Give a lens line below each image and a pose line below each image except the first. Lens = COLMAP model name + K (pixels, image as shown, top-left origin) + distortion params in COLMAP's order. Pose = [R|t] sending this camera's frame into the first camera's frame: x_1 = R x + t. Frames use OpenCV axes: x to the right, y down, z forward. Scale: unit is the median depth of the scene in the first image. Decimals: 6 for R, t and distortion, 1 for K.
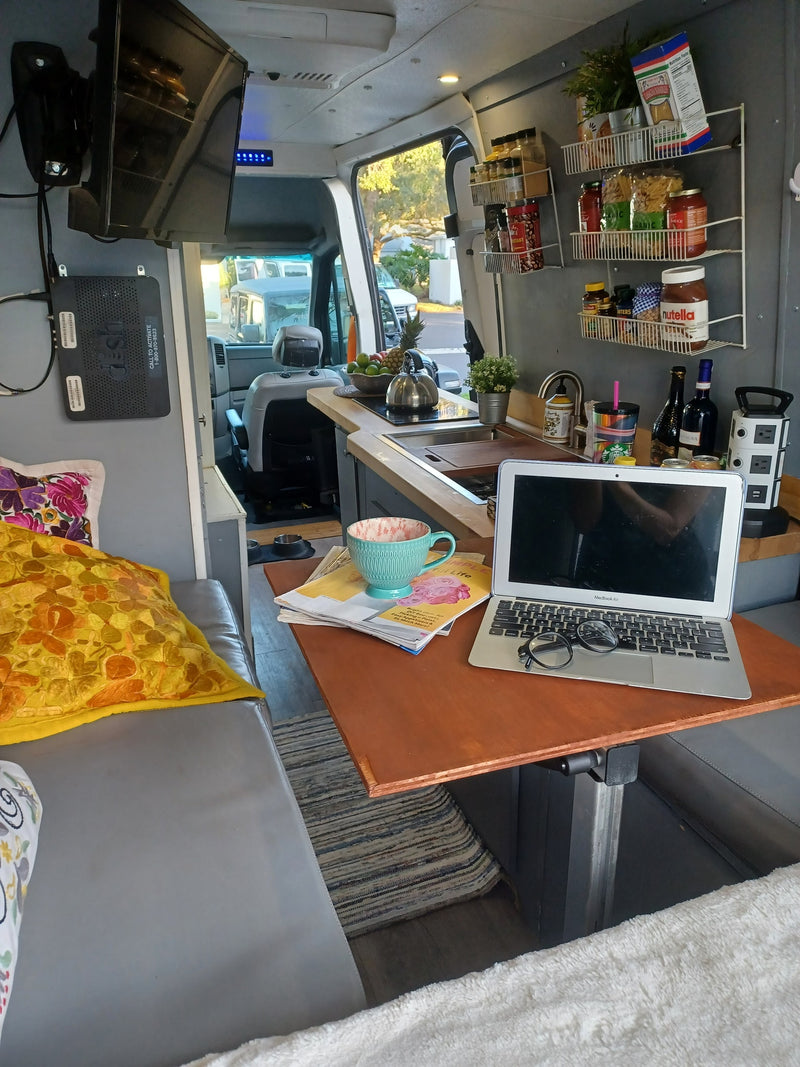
lens RADIAL K [[772.8, 0, 397.6], [0, 772.8, 515.6], [0, 0, 1]] dist [0.068127, -0.003206]
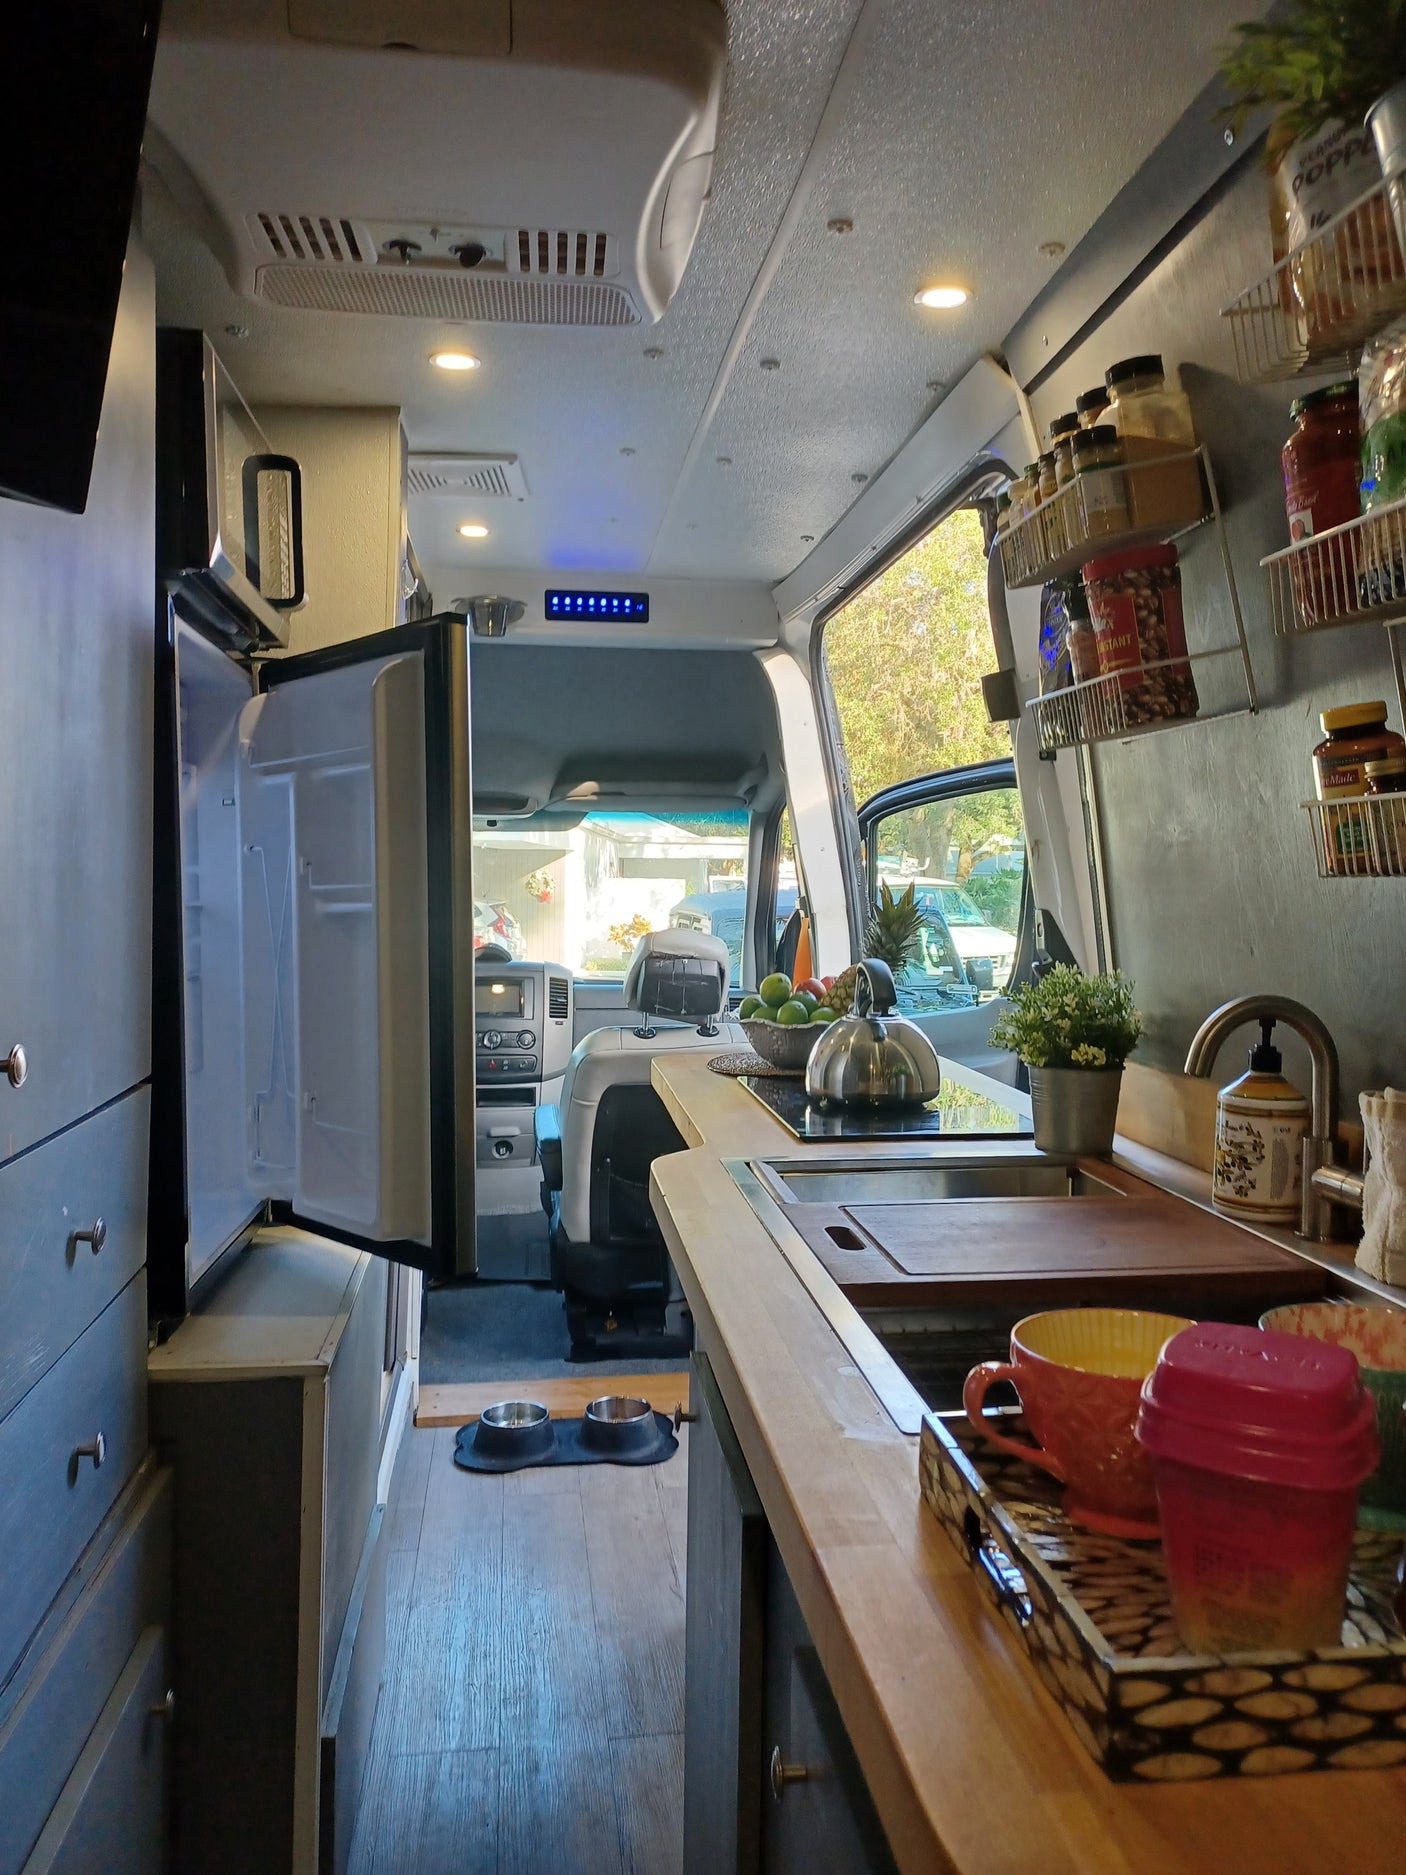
lens RADIAL K [[1343.6, 0, 696.0], [0, 1343.6, 938.7], [0, 0, 1]] dist [0.070650, -0.043176]
pose [[0.974664, 0.024753, -0.222299, 0.089170], [-0.086158, 0.958713, -0.271008, -0.028871], [0.206413, 0.283295, 0.936556, 0.344447]]
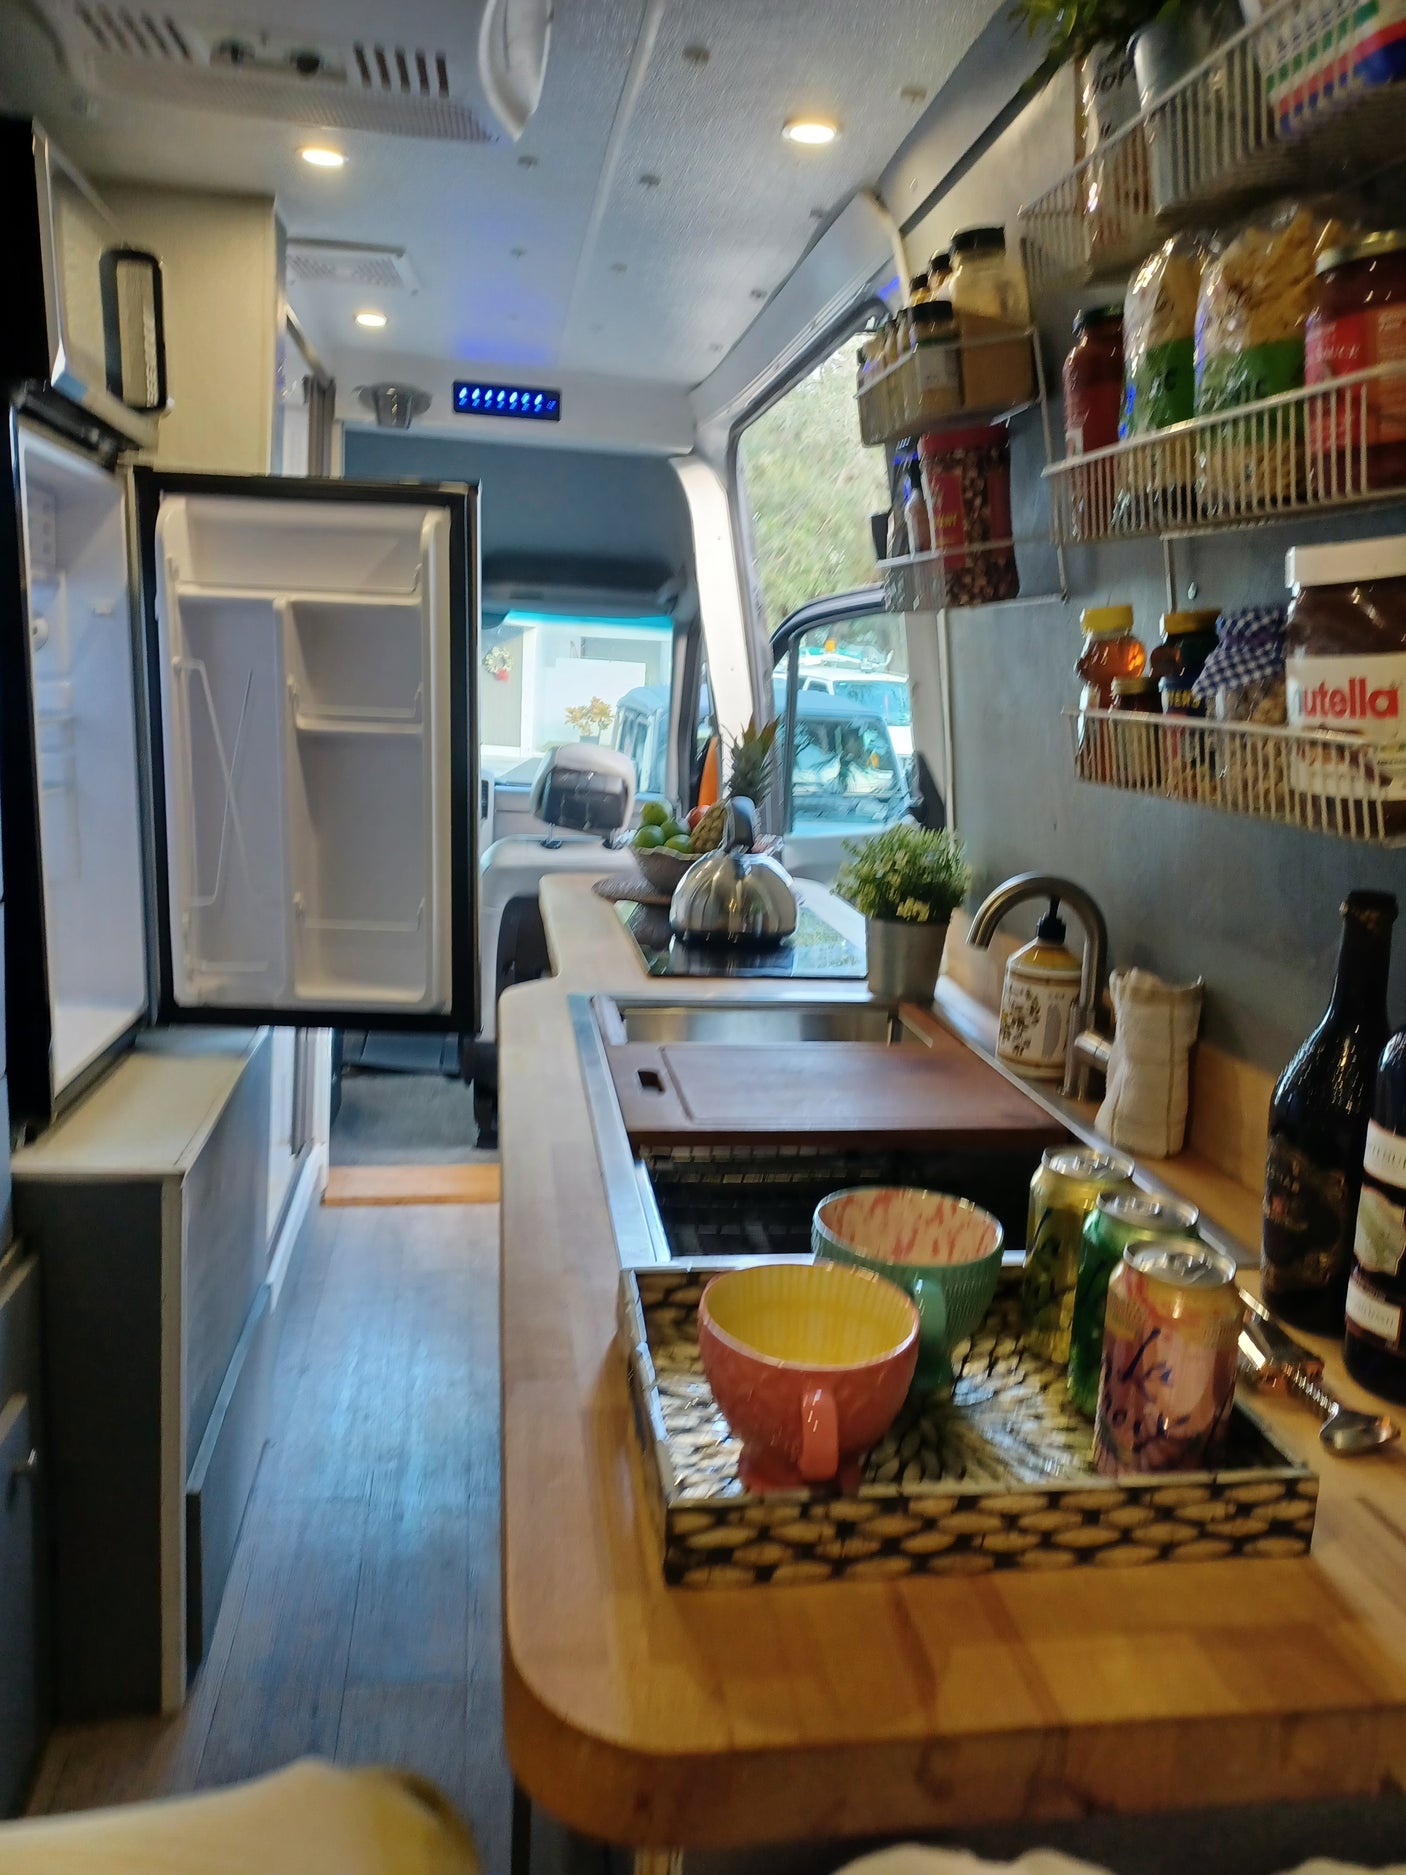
lens RADIAL K [[1358.1, 0, 698.8], [0, 1358.1, 906.1], [0, 0, 1]] dist [0.068127, -0.003206]
pose [[0.977697, 0.090696, -0.189429, 0.149378], [-0.118159, 0.983203, -0.139104, -0.058083], [0.173631, 0.158384, 0.971991, 0.317837]]
